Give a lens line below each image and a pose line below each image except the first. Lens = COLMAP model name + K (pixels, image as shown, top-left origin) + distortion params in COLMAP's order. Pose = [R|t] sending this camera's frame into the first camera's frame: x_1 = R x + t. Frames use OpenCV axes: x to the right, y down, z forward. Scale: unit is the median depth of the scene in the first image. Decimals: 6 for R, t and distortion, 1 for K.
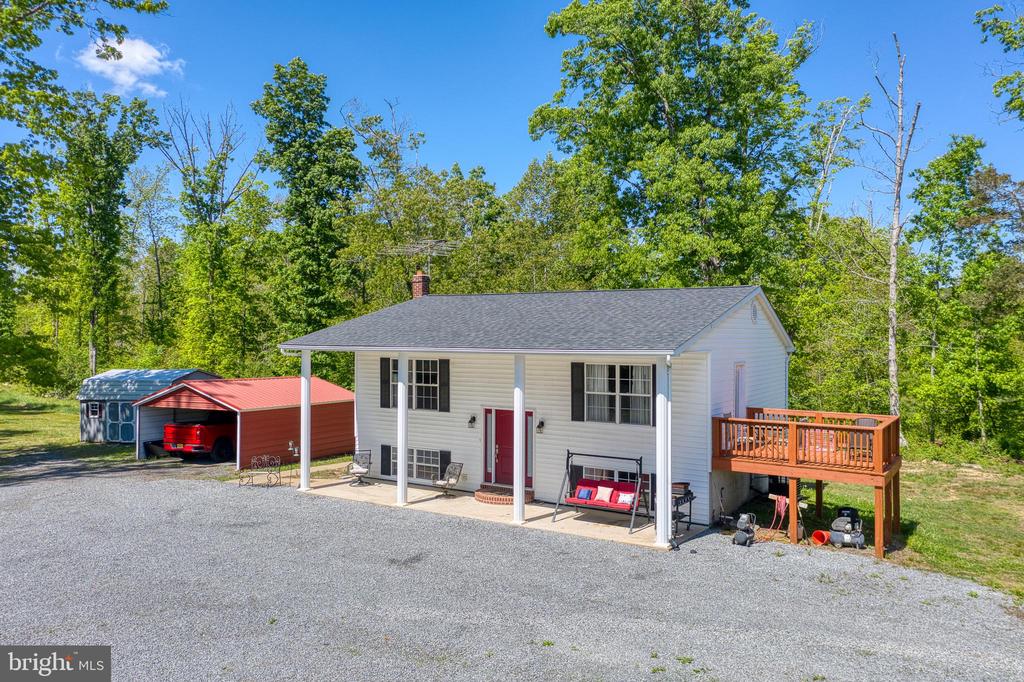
lens RADIAL K [[780.6, 0, 512.7], [0, 780.6, 344.1], [0, 0, 1]] dist [0.036301, 0.073724]
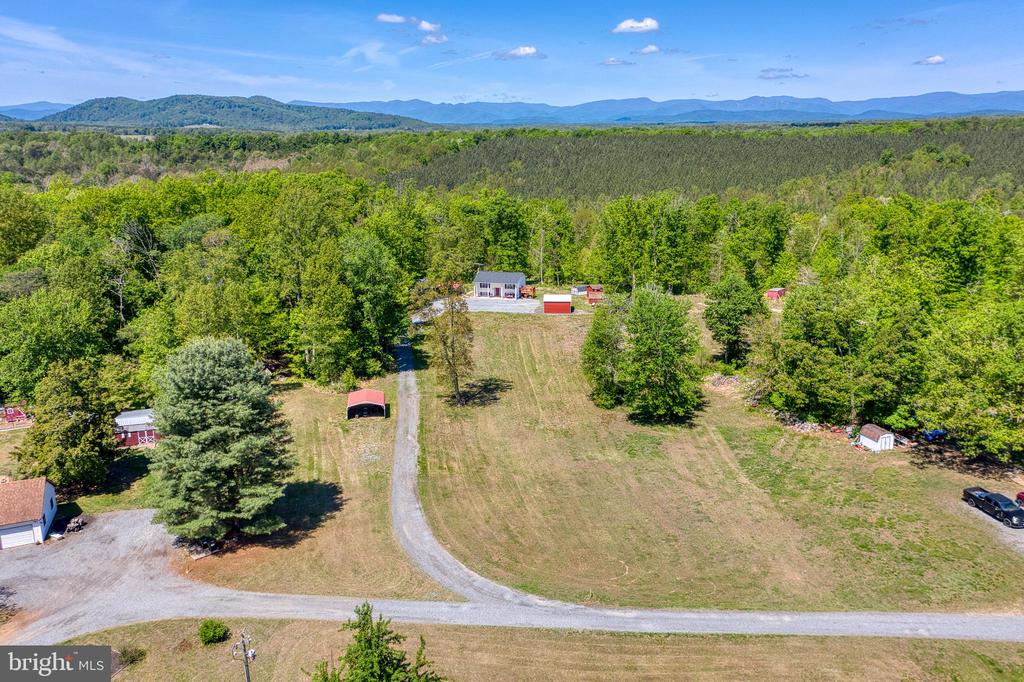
lens RADIAL K [[780.6, 0, 511.1], [0, 780.6, 336.8], [0, 0, 1]] dist [0.036301, 0.073724]
pose [[0.947679, -0.094415, 0.304944, -2.722947], [0.015835, 0.967989, 0.250492, -1.663119], [-0.318833, -0.232557, 0.918838, -7.673764]]
